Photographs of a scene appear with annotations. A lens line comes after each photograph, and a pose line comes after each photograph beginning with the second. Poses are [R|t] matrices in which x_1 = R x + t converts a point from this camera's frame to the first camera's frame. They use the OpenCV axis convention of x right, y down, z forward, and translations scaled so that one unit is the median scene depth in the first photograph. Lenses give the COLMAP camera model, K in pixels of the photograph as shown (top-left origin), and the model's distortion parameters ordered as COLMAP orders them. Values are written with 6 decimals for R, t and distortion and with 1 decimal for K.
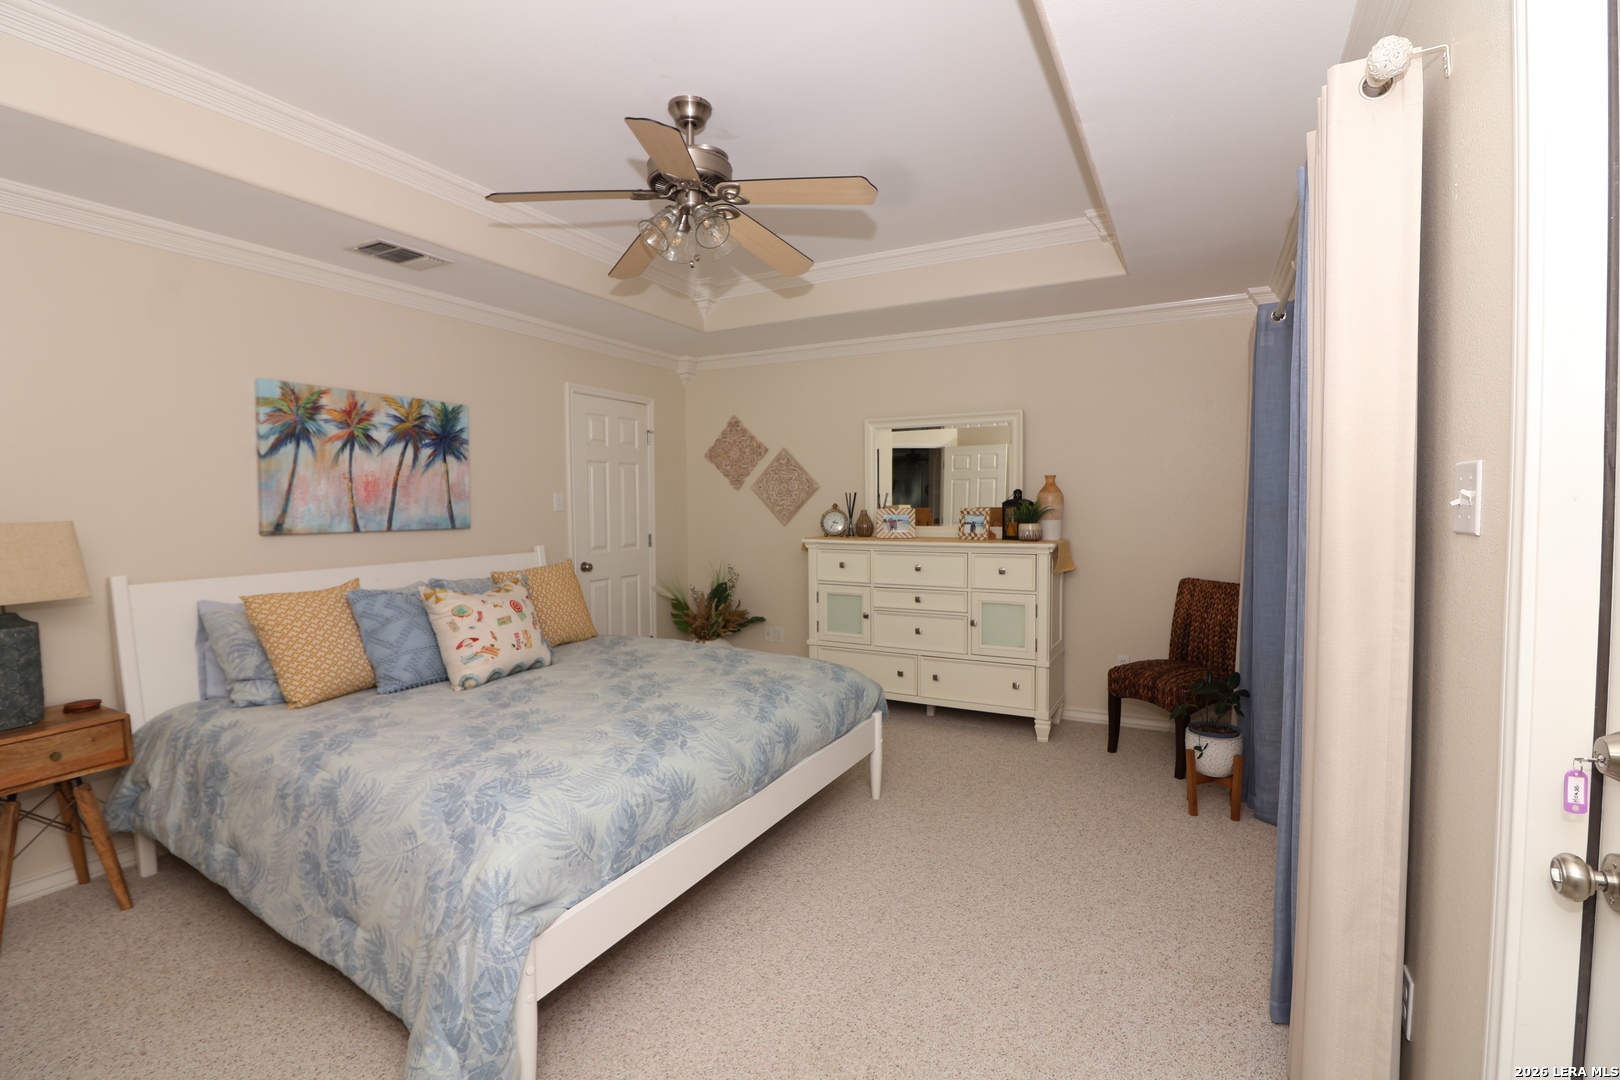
lens RADIAL K [[748.8, 0, 840.0], [0, 748.8, 545.4], [0, 0, 1]] dist [-0.009704, -0.009152]
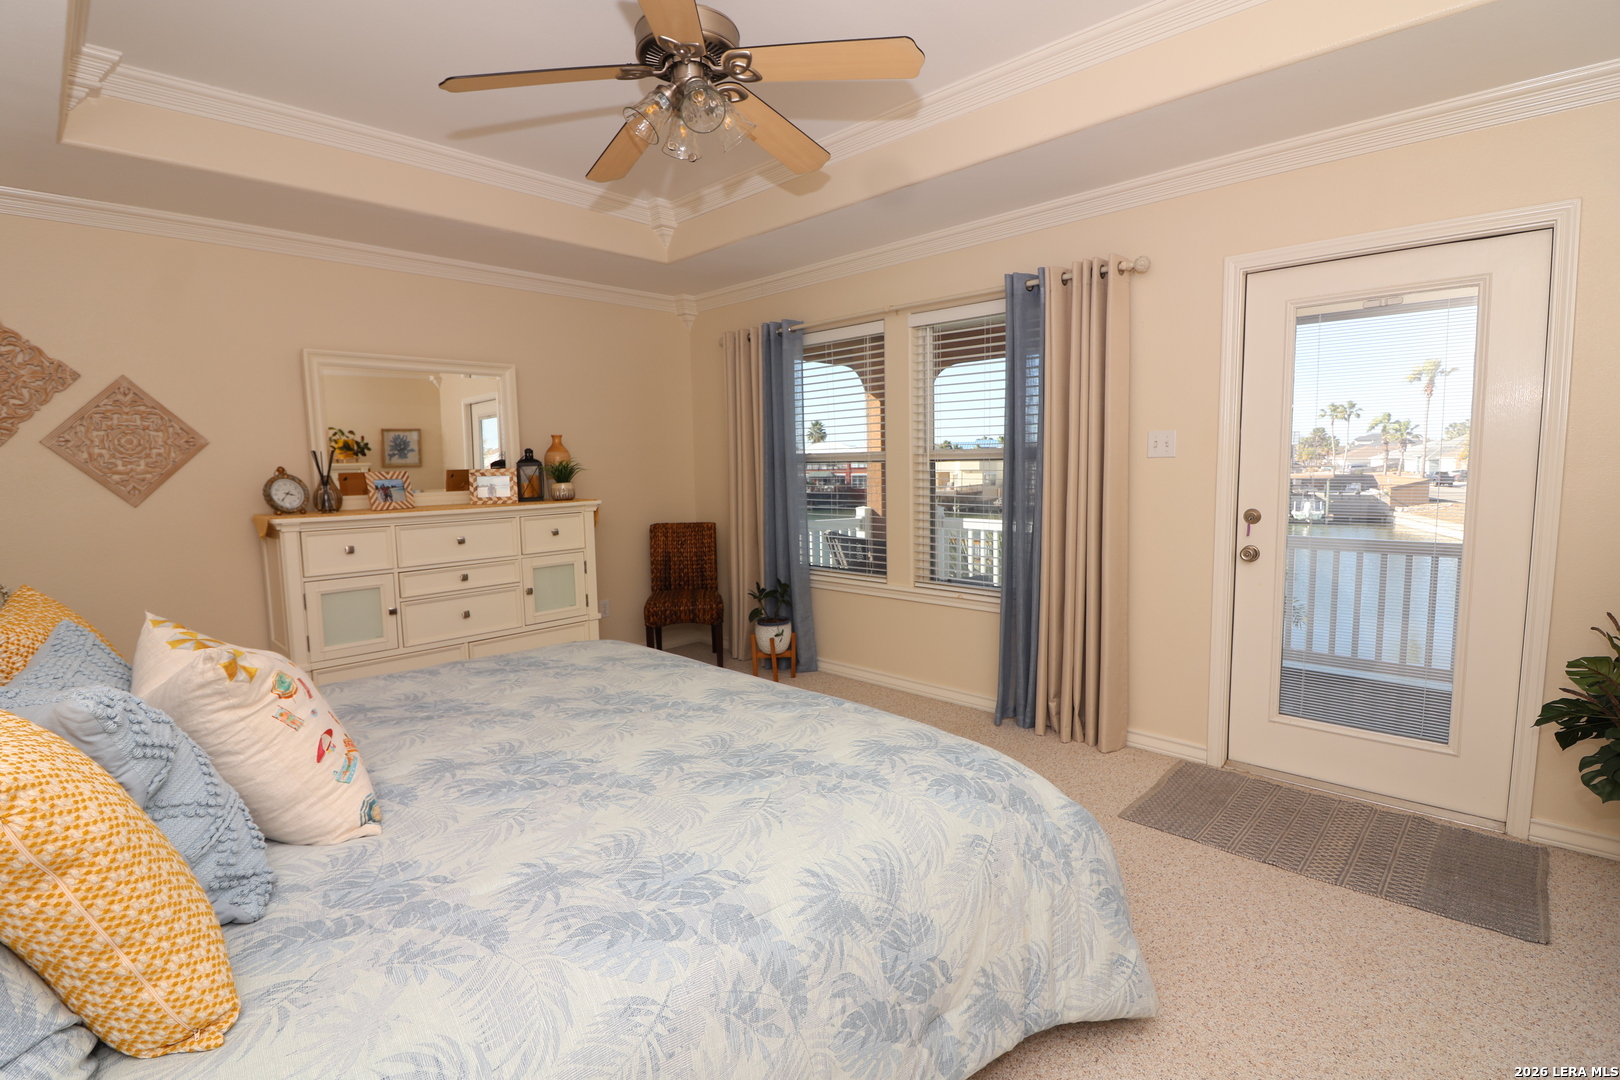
lens RADIAL K [[748.8, 0, 802.6], [0, 748.8, 536.8], [0, 0, 1]] dist [-0.009704, -0.009152]
pose [[0.292203, -0.094711, 0.951655, -0.581026], [0.075012, 0.994288, 0.075922, -0.008602], [-0.953410, 0.049201, 0.297638, 0.386654]]
